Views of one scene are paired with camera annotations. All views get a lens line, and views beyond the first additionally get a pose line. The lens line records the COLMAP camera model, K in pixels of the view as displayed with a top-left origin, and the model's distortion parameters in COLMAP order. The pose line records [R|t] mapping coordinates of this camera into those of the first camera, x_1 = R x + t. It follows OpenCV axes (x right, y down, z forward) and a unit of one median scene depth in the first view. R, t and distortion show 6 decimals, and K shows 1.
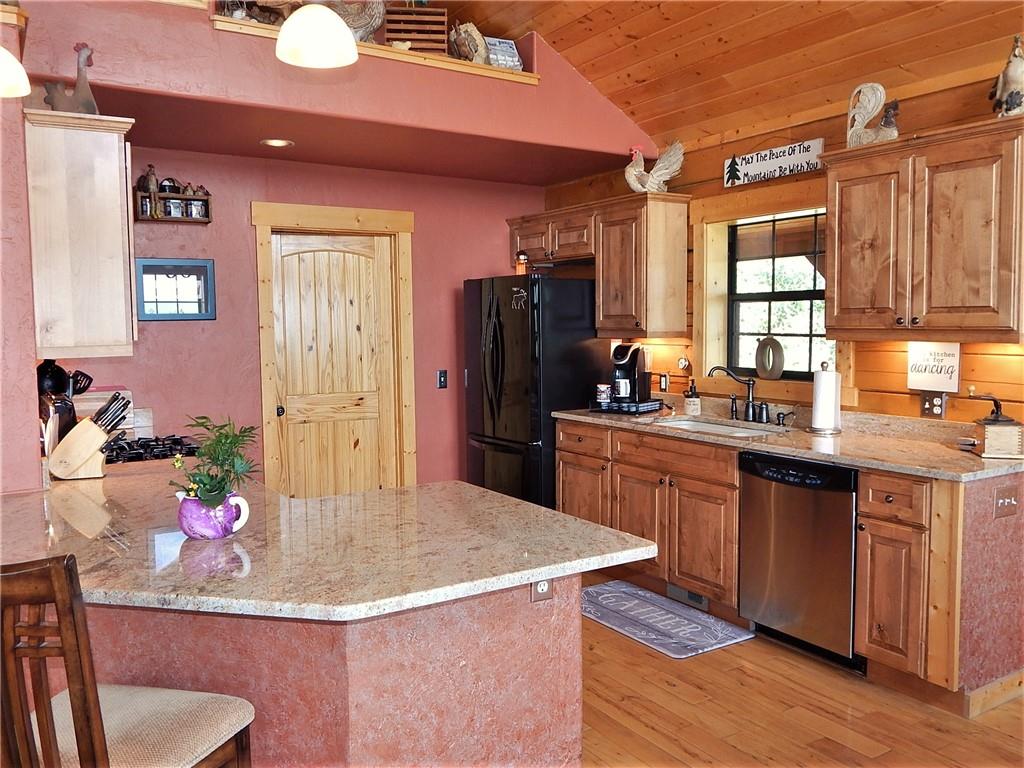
lens RADIAL K [[843.0, 0, 513.3], [0, 843.0, 374.9], [0, 0, 1]] dist [-0.002229, -0.009396]
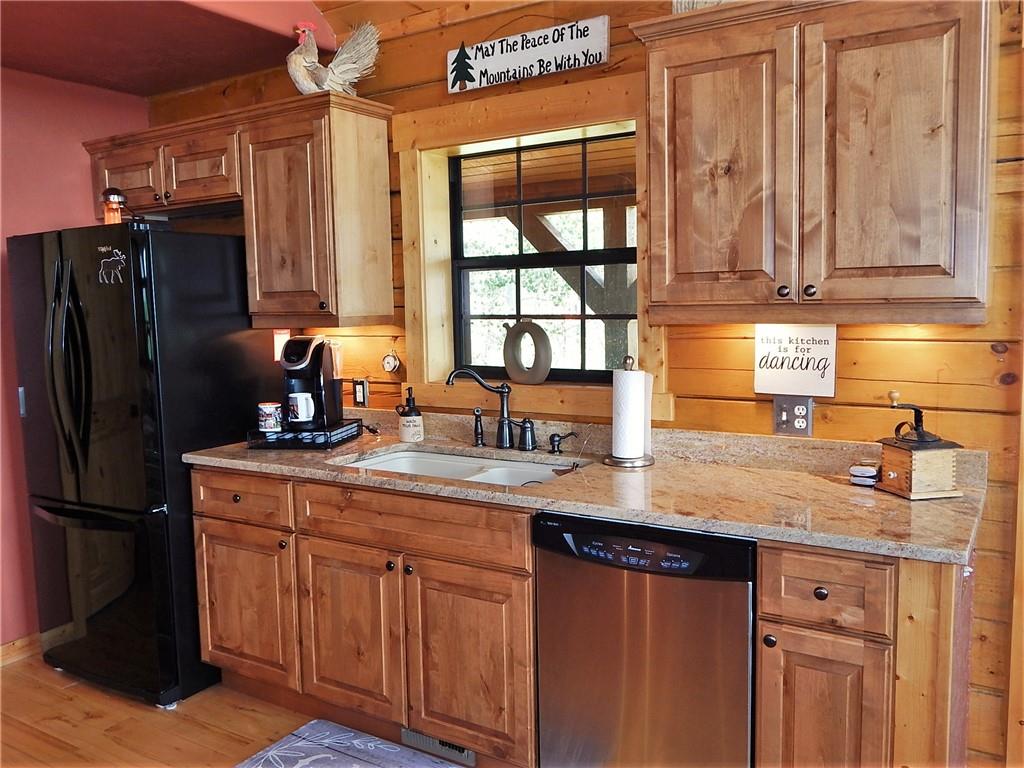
lens RADIAL K [[843.0, 0, 514.4], [0, 843.0, 373.1], [0, 0, 1]] dist [-0.002229, -0.009396]
pose [[0.902947, -0.052256, 0.426563, 0.006675], [0.044057, 0.998606, 0.029075, -0.023641], [-0.427487, -0.007460, 0.903991, 0.402296]]
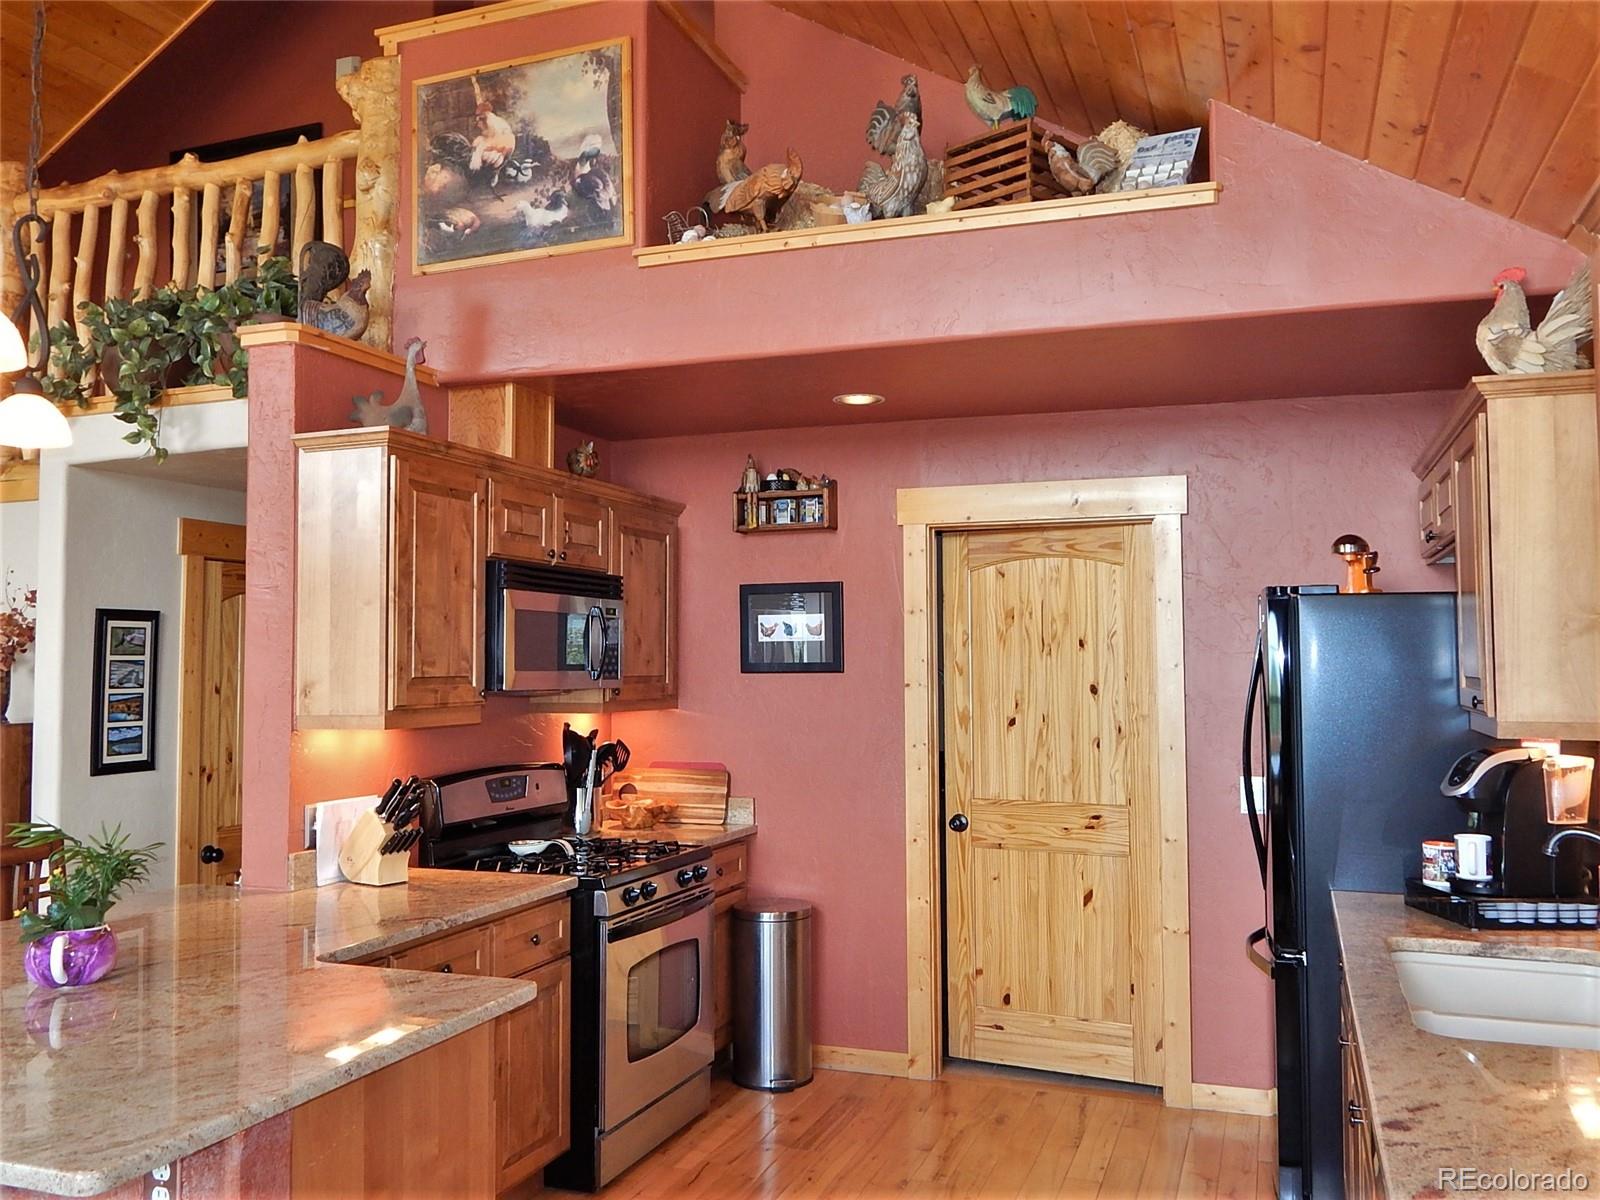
lens RADIAL K [[1317.2, 0, 802.0], [0, 1317.2, 580.4], [0, 0, 1]] dist [-0.002229, -0.009396]
pose [[0.607035, -0.039132, -0.793711, 0.493570], [-0.053039, 0.994565, -0.089599, -0.048046], [0.792903, 0.096487, 0.601660, 0.386836]]
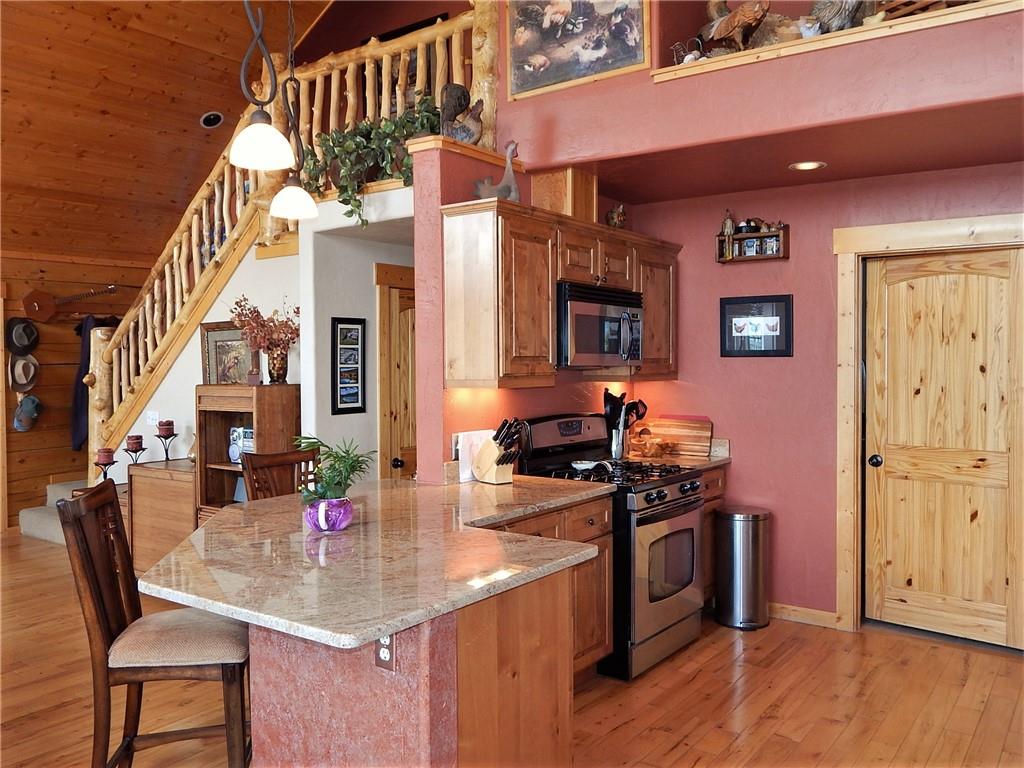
lens RADIAL K [[843.0, 0, 509.8], [0, 843.0, 373.9], [0, 0, 1]] dist [-0.002229, -0.009396]
pose [[0.366650, 0.029620, -0.929887, 0.471847], [-0.060931, 0.998112, 0.007769, -0.037376], [0.928362, 0.053811, 0.367762, 0.382749]]
